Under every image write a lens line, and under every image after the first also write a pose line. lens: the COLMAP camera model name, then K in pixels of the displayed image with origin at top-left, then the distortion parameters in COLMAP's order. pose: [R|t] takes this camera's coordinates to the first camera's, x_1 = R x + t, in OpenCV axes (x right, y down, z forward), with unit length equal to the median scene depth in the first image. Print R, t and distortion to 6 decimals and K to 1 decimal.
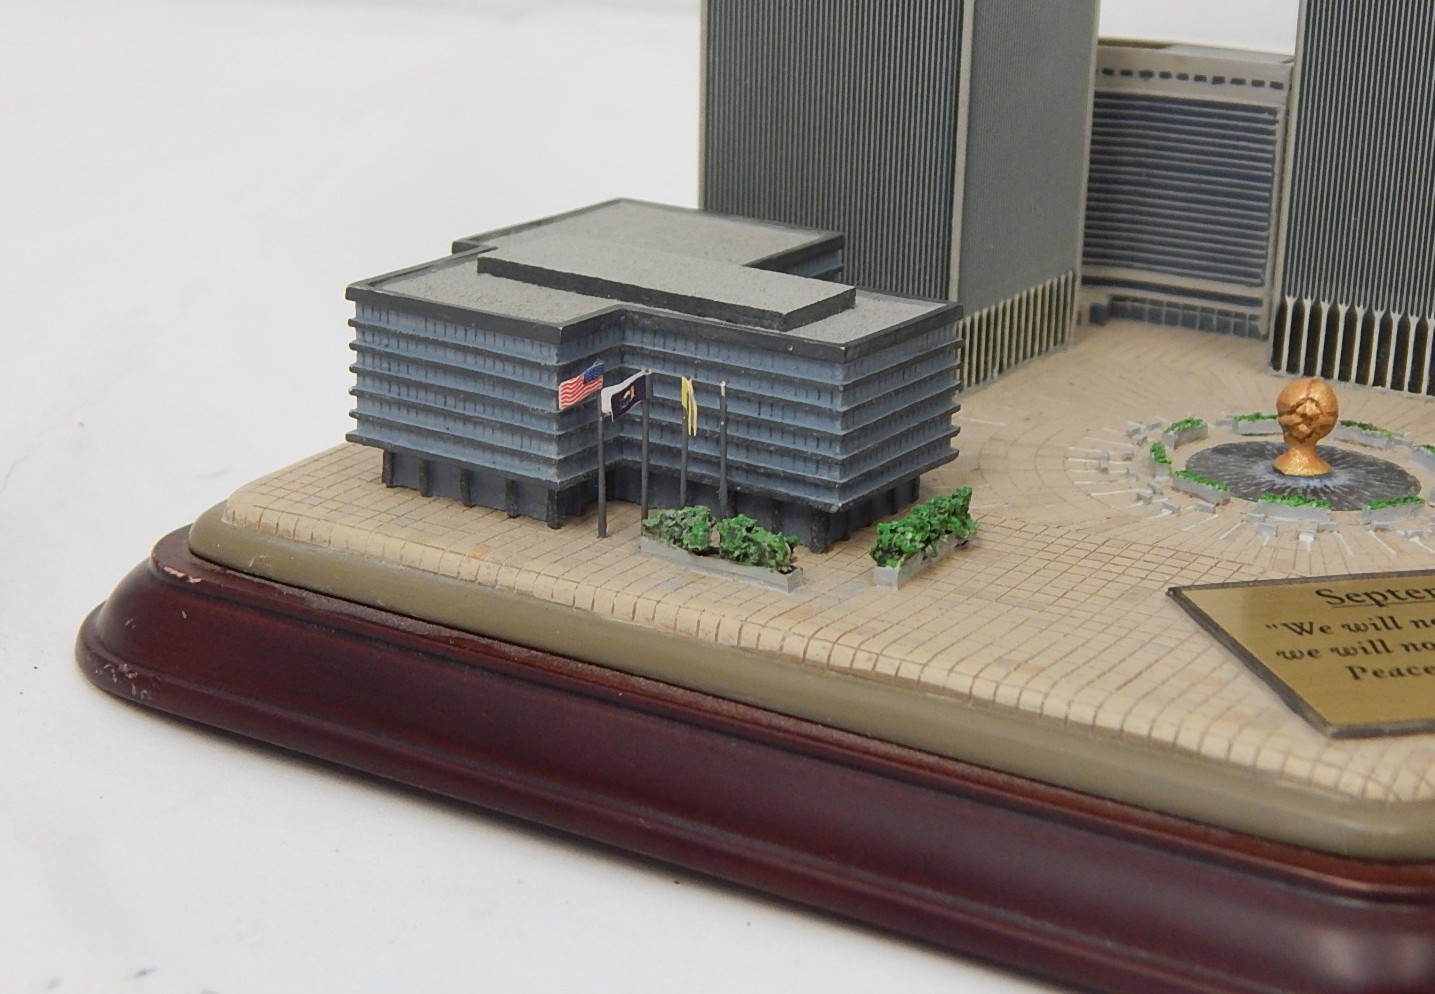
lens RADIAL K [[2613.4, 0, 709.1], [0, 2613.4, 492.4], [0, 0, 1]] dist [0.025636, 0.000000]
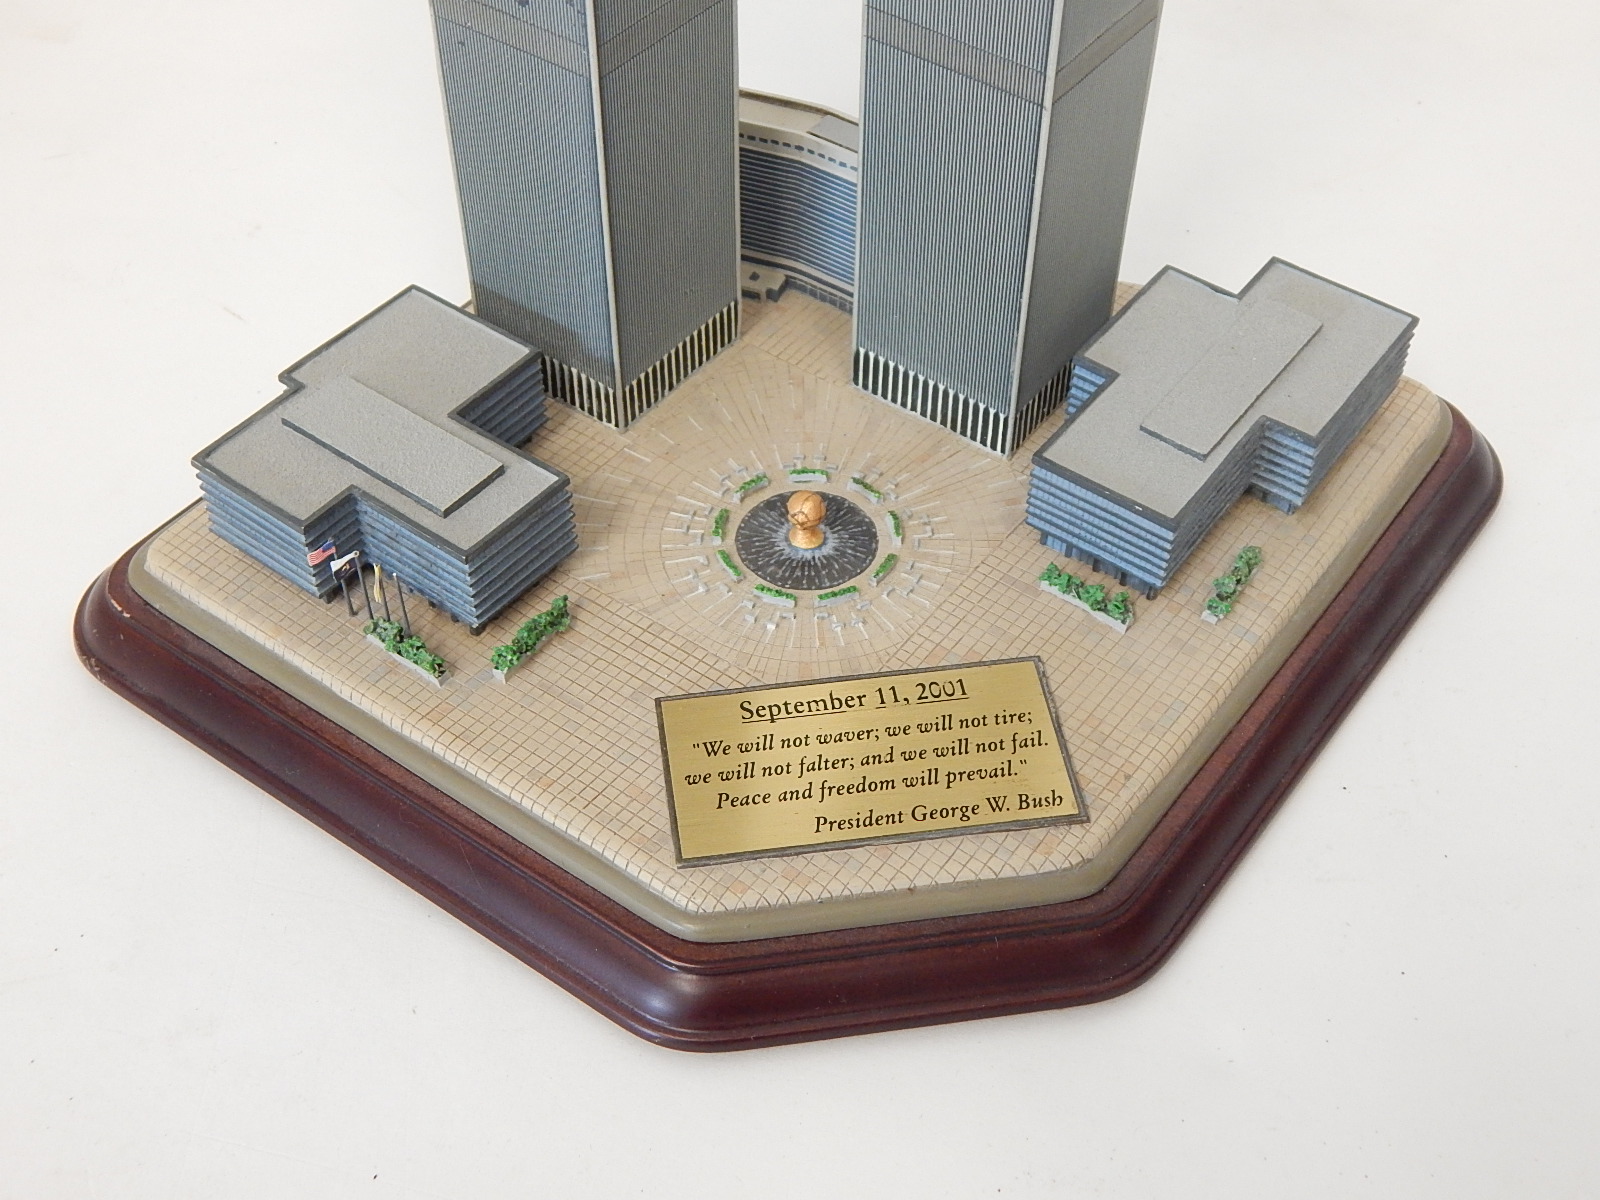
lens RADIAL K [[2032.0, 0, 803.2], [0, 2032.0, 596.9], [0, 0, 1]] dist [-0.004758, 0.000000]
pose [[0.996507, 0.044171, -0.070874, 0.339628], [-0.006854, 0.889068, 0.457724, -0.591138], [0.083230, -0.455639, 0.886265, -0.132706]]
